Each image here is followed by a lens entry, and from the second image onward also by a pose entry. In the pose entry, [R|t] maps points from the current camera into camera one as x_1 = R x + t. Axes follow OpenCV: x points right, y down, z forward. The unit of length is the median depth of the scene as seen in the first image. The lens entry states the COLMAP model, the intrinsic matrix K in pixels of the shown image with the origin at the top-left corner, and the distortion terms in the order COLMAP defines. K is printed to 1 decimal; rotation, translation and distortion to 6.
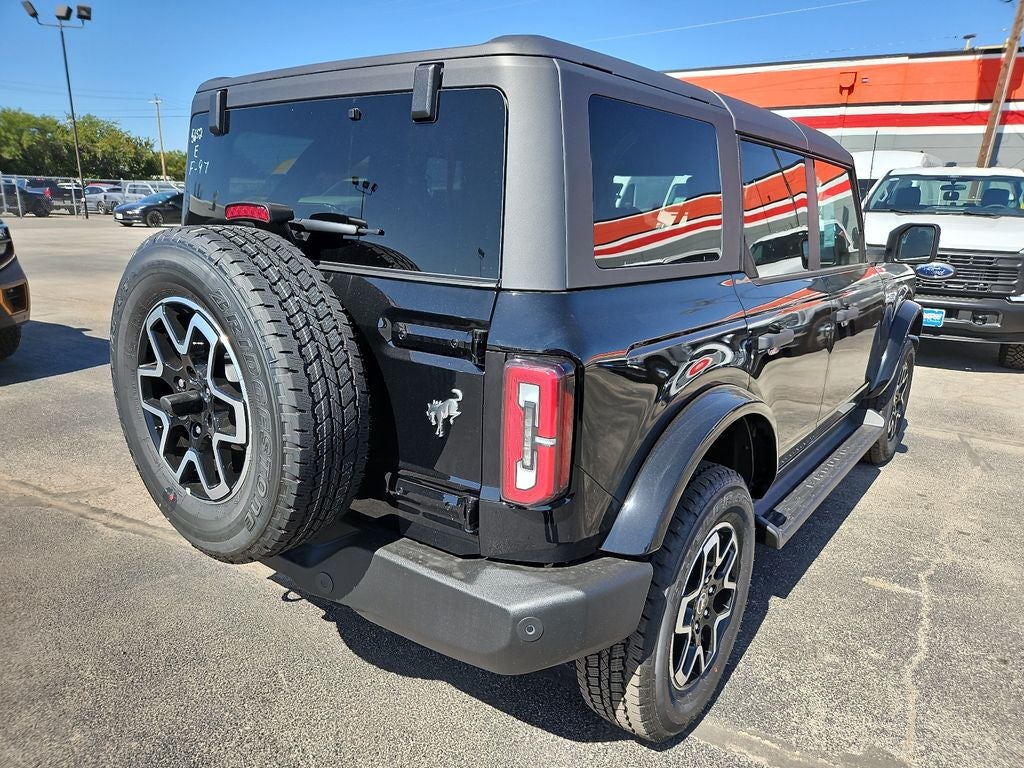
lens RADIAL K [[695.6, 0, 505.2], [0, 695.6, 397.4], [0, 0, 1]] dist [0.063459, -0.054809]
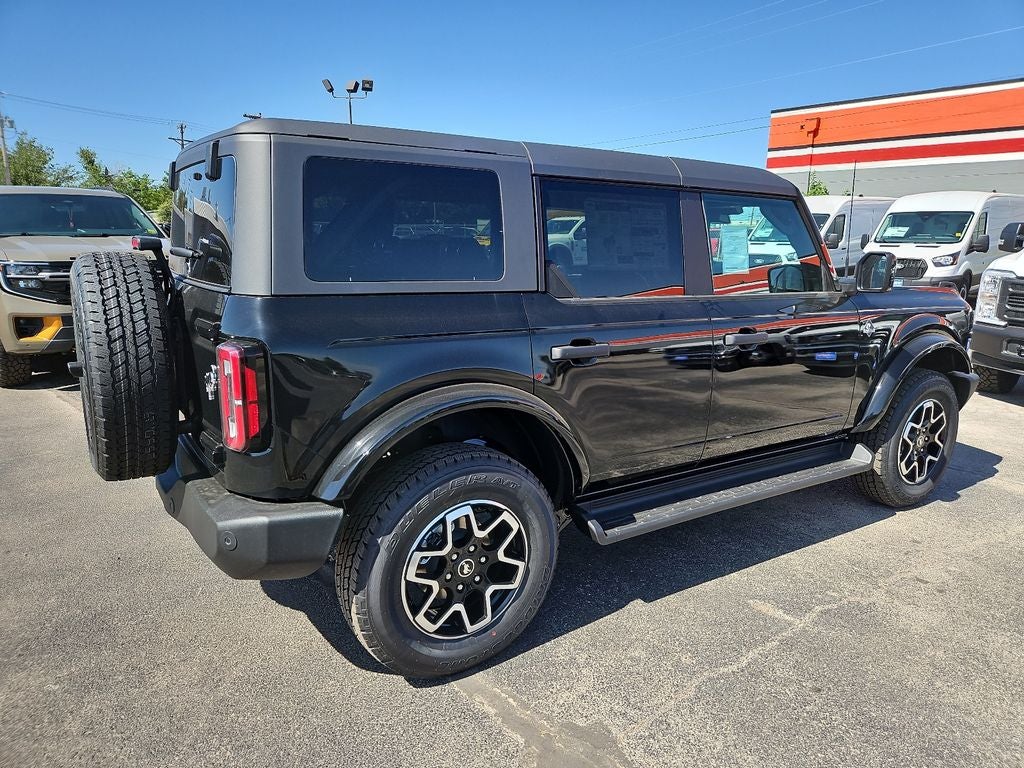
lens RADIAL K [[695.6, 0, 512.9], [0, 695.6, 384.5], [0, 0, 1]] dist [0.063459, -0.054809]
pose [[0.946617, 0.054538, -0.317715, 0.680161], [-0.075264, 0.995737, -0.053321, 0.040701], [0.313453, 0.074387, 0.946686, -0.105091]]
